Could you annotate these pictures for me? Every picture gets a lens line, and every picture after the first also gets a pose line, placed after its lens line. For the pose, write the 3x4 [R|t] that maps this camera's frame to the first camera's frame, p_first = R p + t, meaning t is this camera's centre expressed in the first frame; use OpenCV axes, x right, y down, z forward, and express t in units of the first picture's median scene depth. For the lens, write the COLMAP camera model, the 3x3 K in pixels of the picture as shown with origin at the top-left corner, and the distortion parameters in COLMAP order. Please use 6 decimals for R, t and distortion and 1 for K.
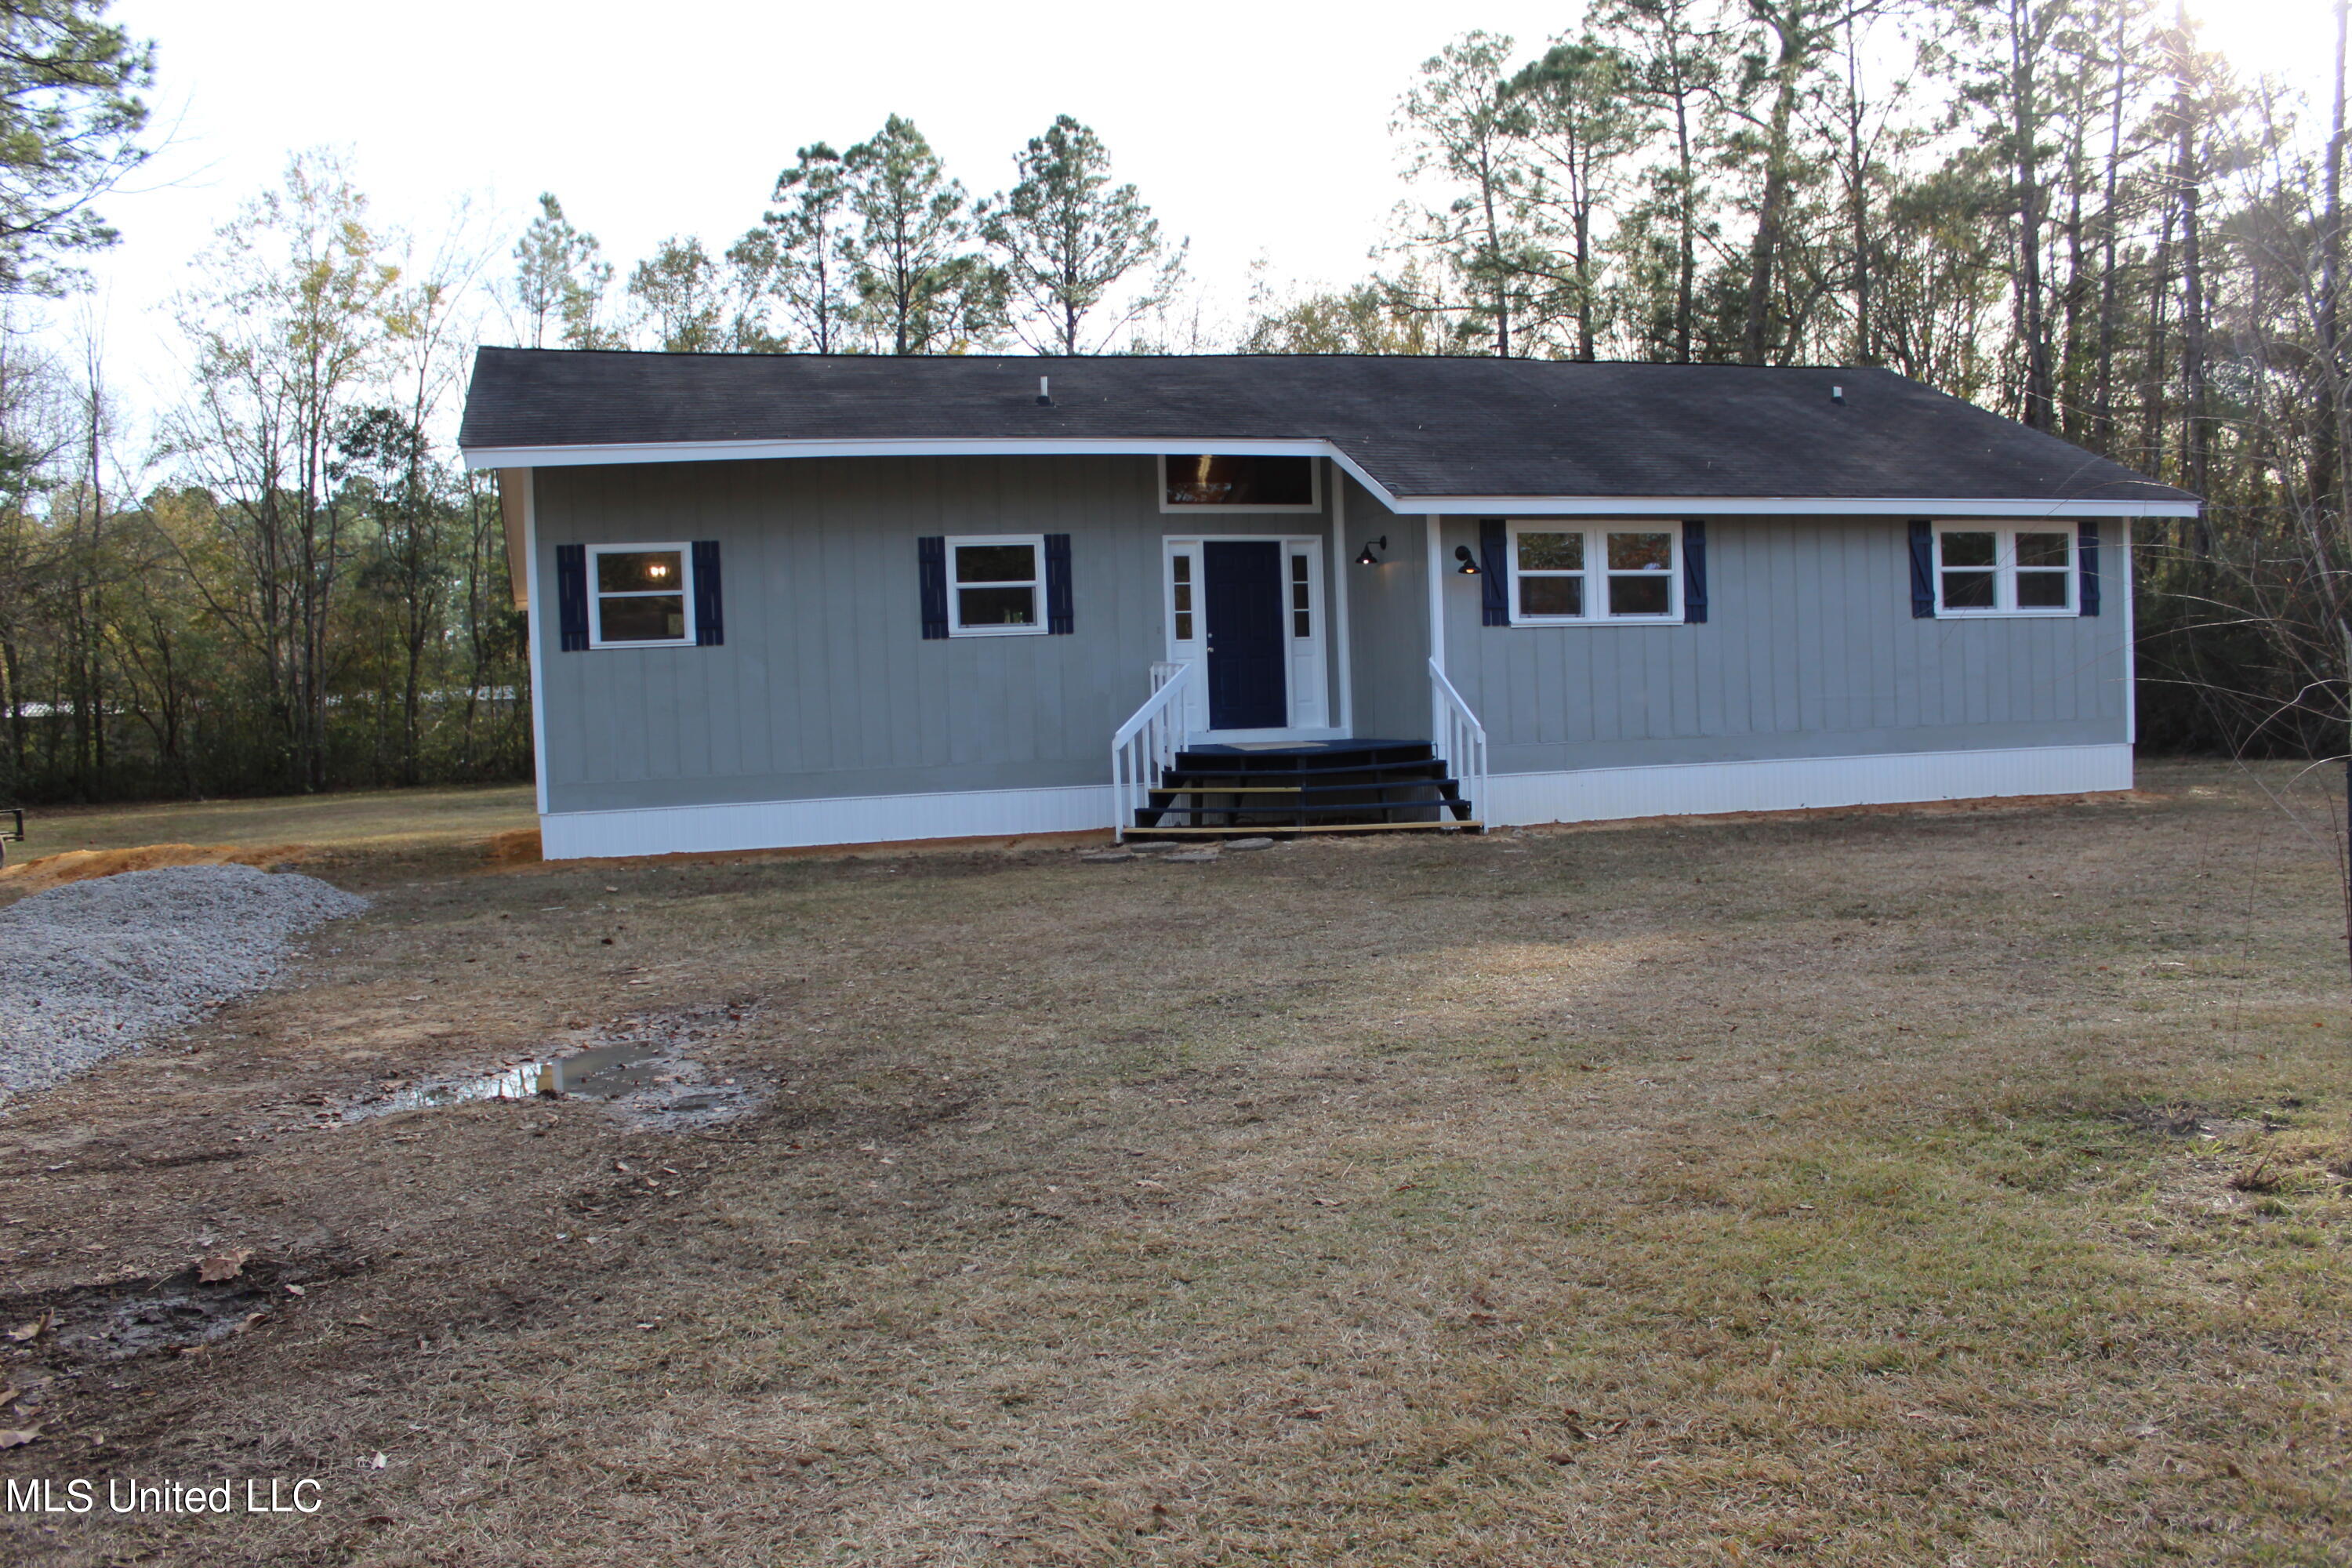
lens RADIAL K [[1981.4, 0, 1178.2], [0, 1981.4, 781.3], [0, 0, 1]] dist [-0.164218, 0.146239]
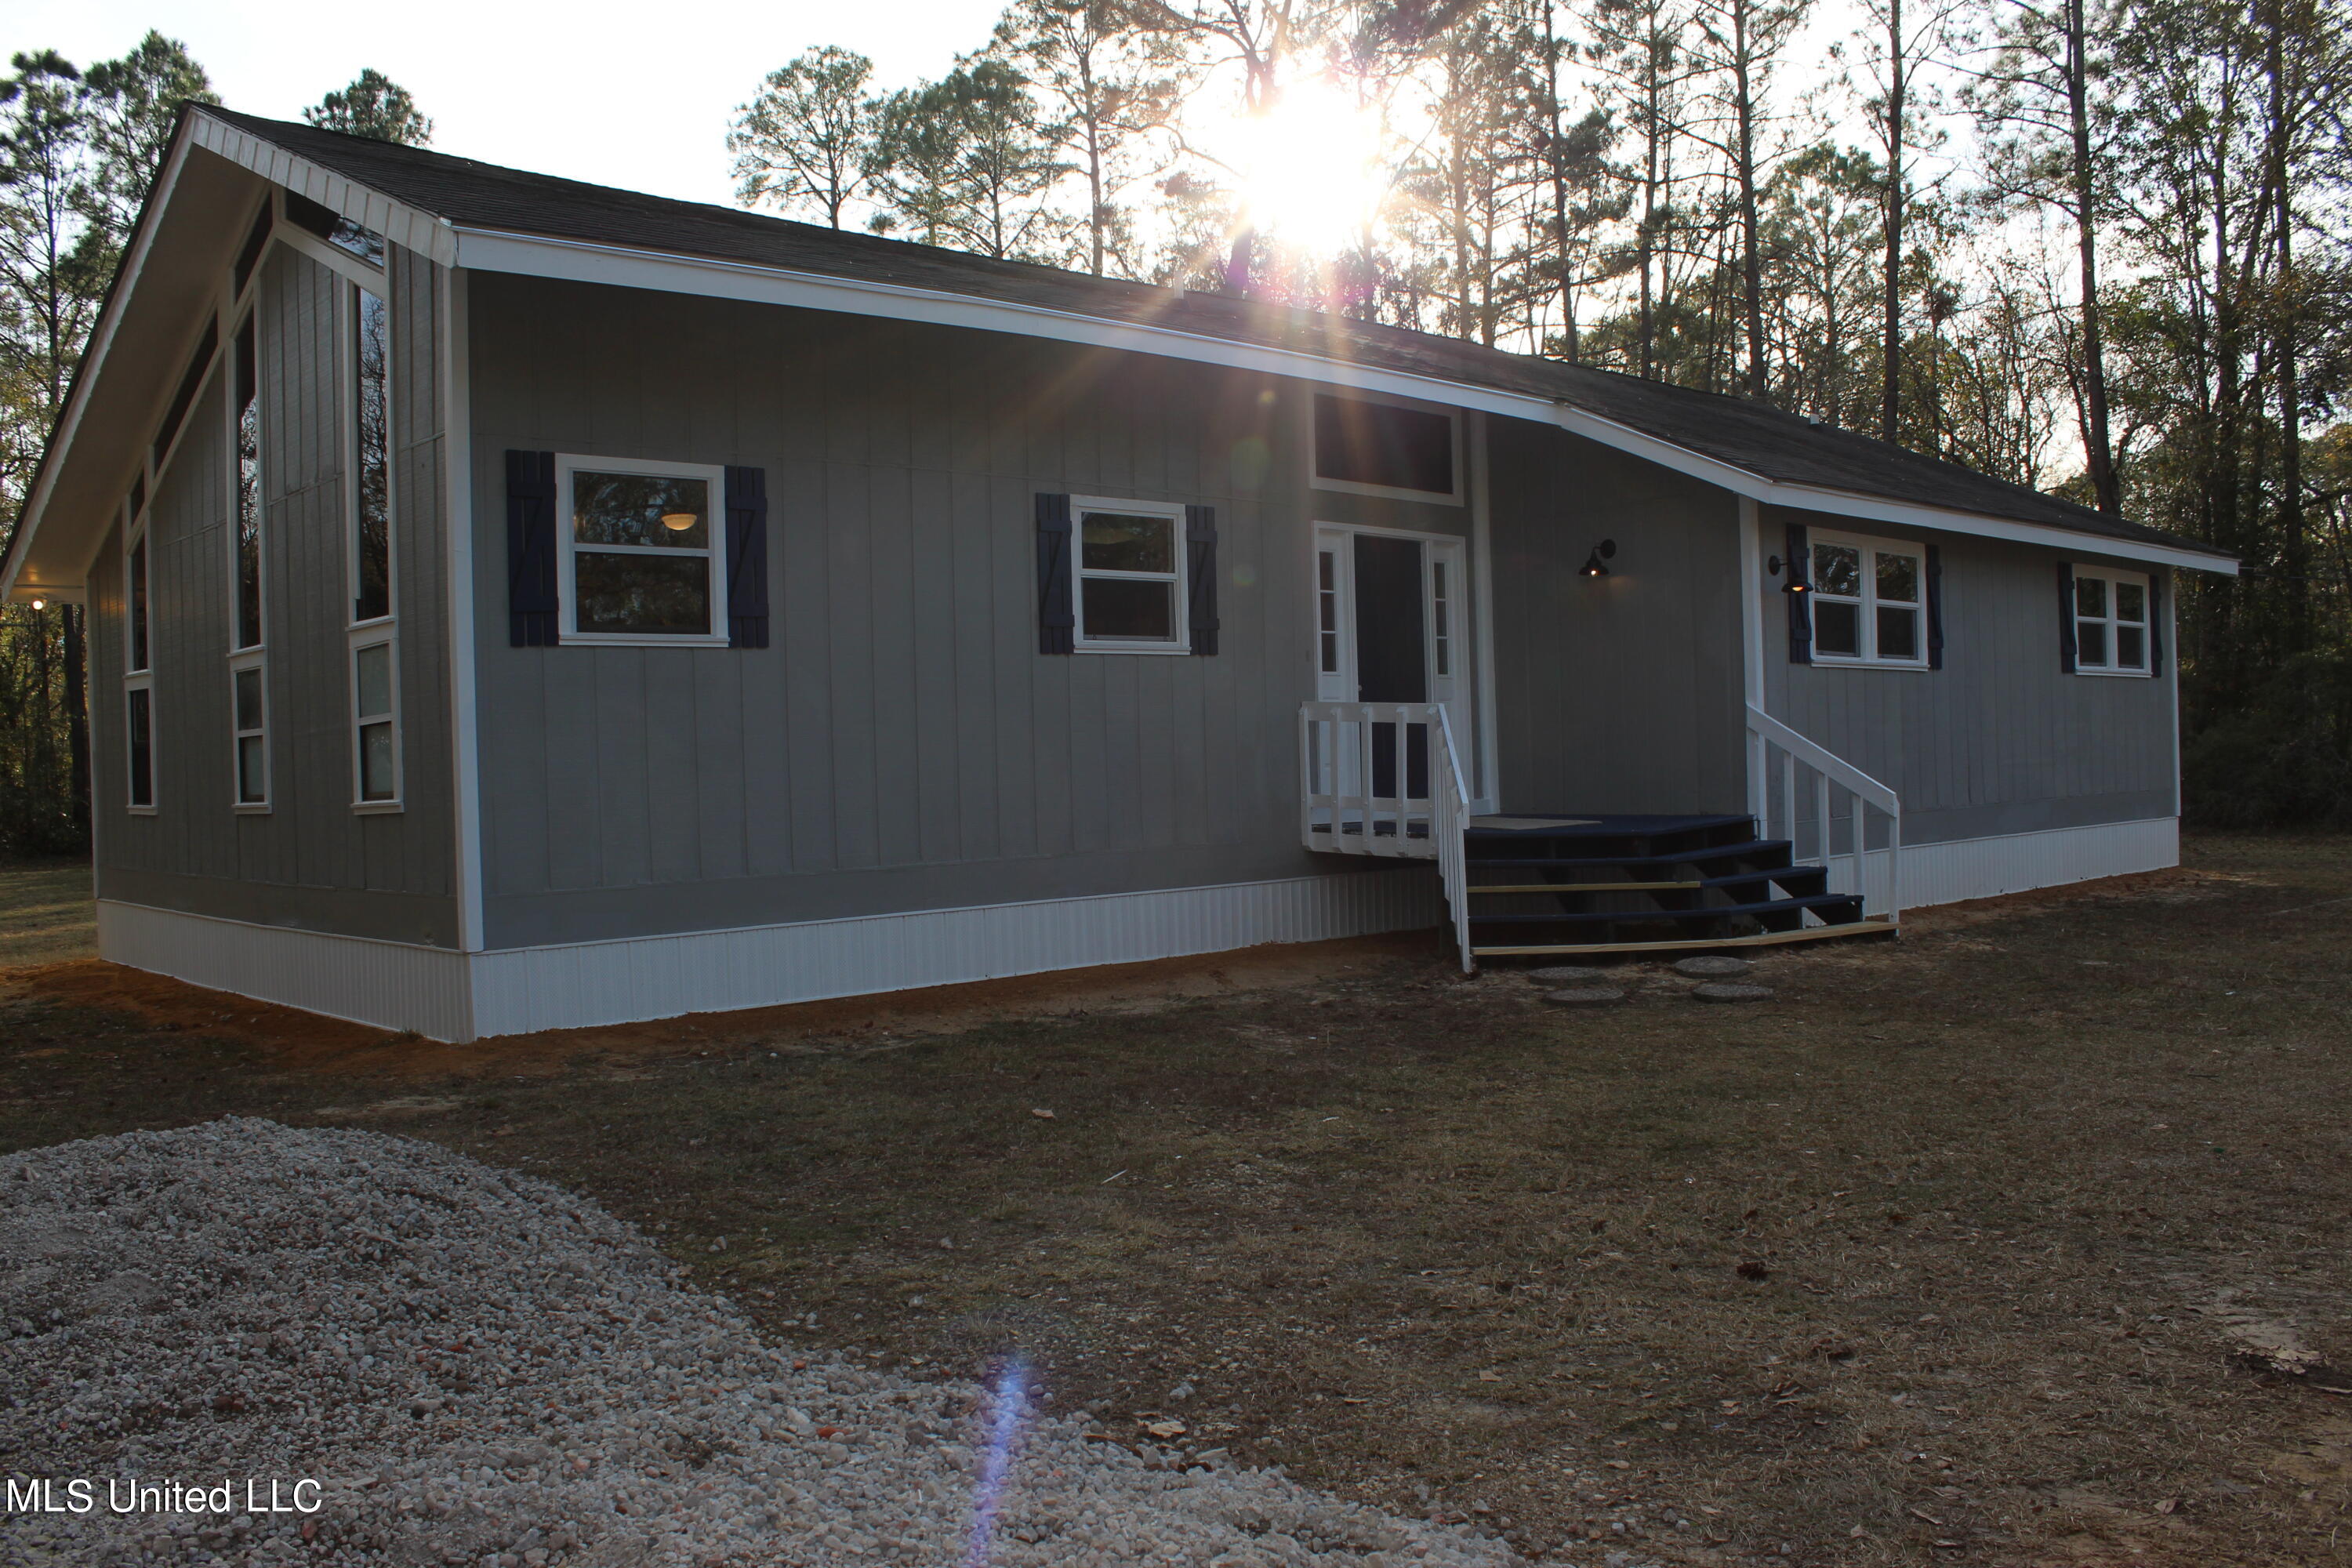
lens RADIAL K [[1981.4, 0, 1175.0], [0, 1981.4, 788.2], [0, 0, 1]] dist [-0.164218, 0.146239]
pose [[0.893691, 0.006524, 0.448636, -0.371429], [0.011452, 0.999237, -0.037345, -0.005443], [-0.448537, 0.038513, 0.892934, 0.419542]]
